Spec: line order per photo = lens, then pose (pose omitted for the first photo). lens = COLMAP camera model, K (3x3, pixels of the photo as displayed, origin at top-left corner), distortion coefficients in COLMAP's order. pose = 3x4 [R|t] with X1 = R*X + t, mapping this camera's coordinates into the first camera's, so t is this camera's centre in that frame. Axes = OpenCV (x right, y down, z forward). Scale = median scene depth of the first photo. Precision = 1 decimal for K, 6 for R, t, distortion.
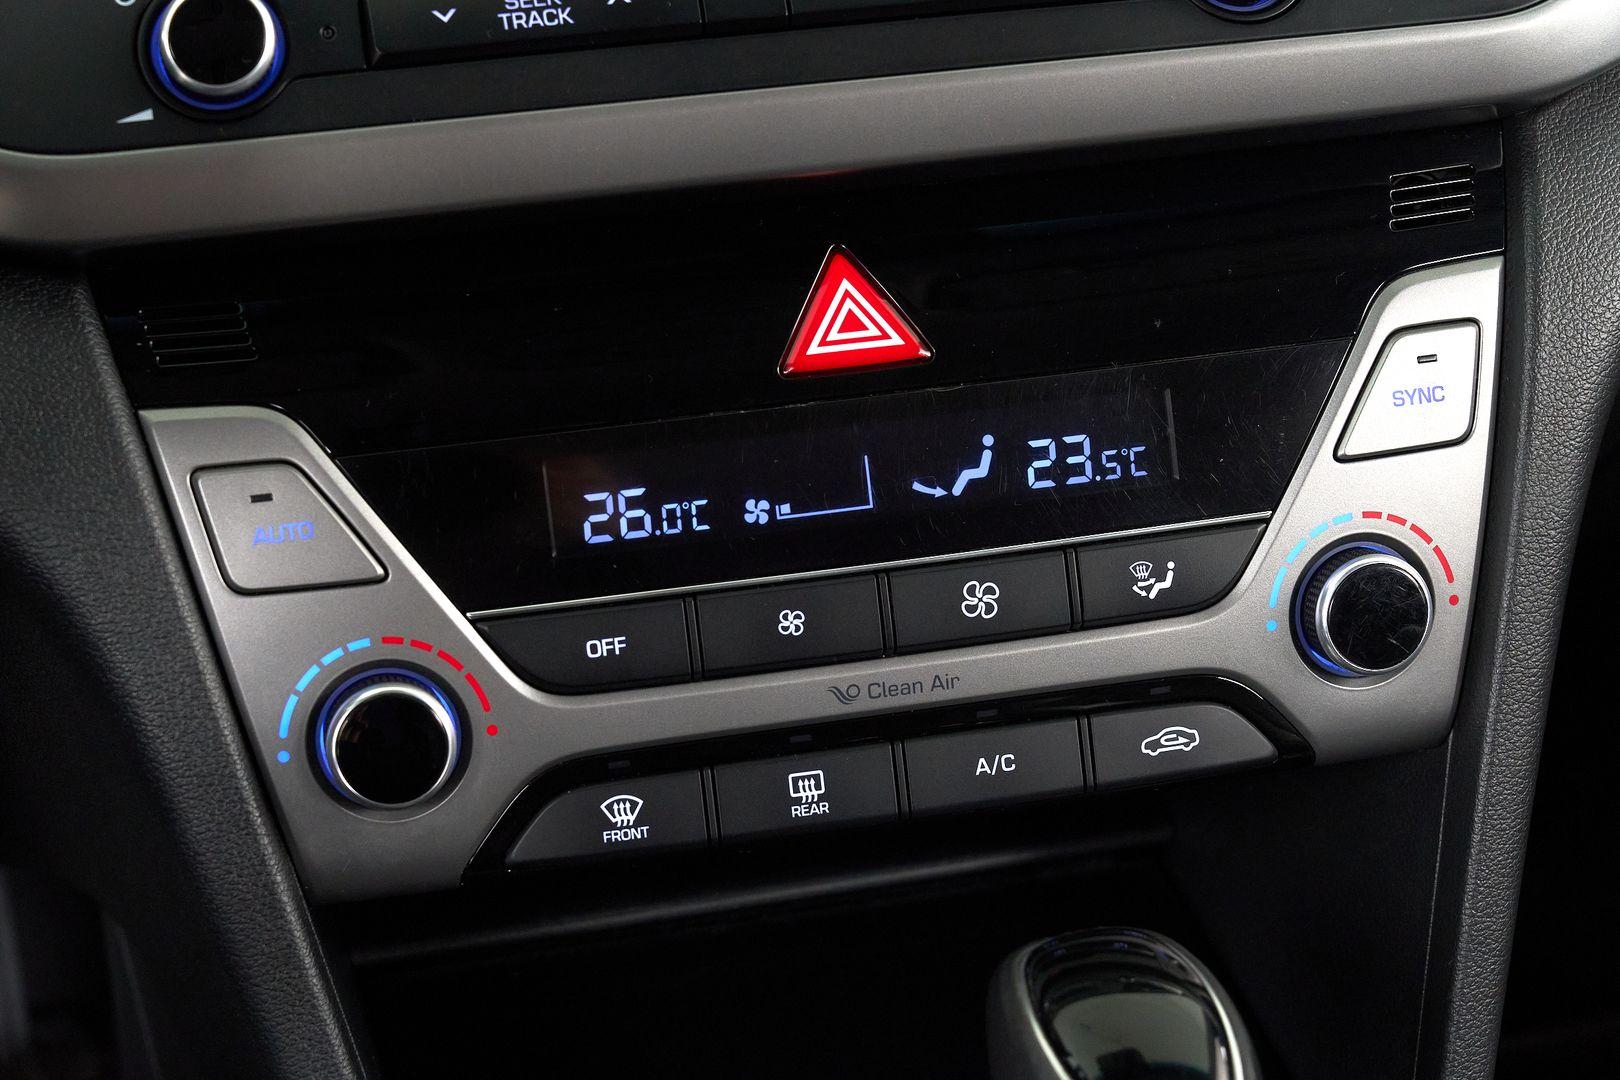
lens RADIAL K [[3285.1, 0, 795.5], [0, 3285.1, 542.1], [0, 0, 1]] dist [-0.122404, 0.000000]
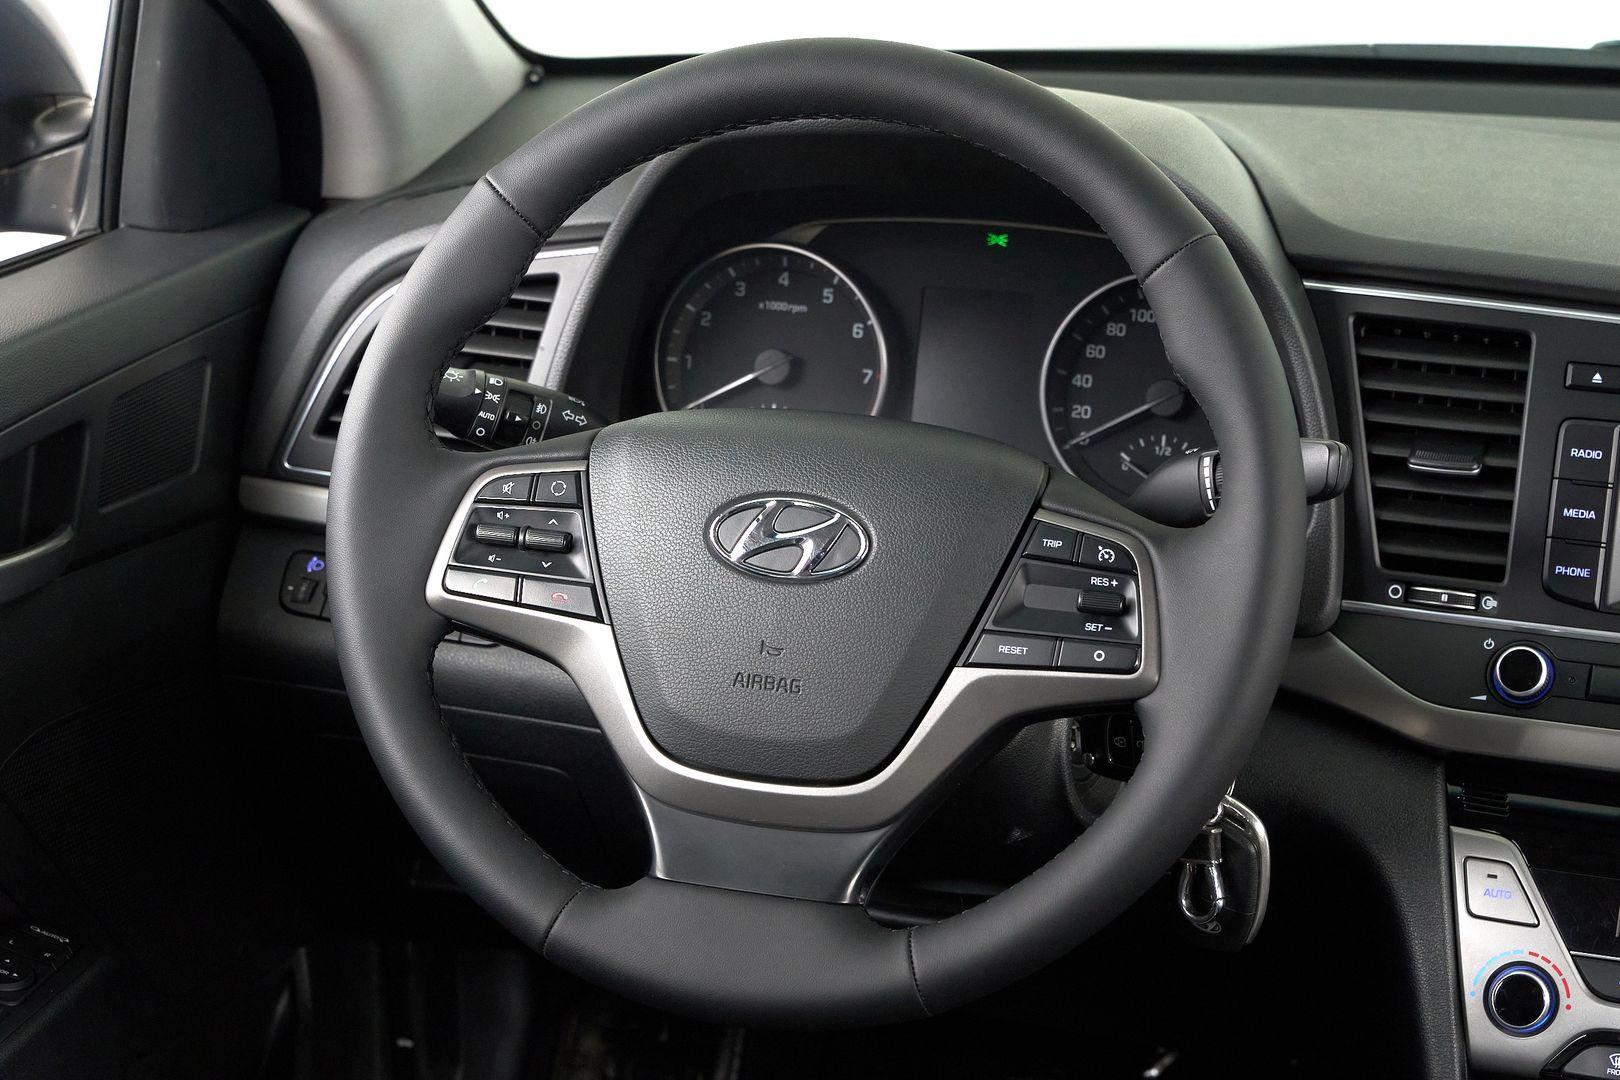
lens RADIAL K [[3285.1, 0, 798.3], [0, 3285.1, 550.0], [0, 0, 1]] dist [-0.122404, 0.000000]
pose [[0.843255, 0.182605, -0.505545, 0.500298], [-0.289165, 0.946944, -0.140290, 0.216166], [0.453105, 0.264486, 0.851318, -1.111869]]
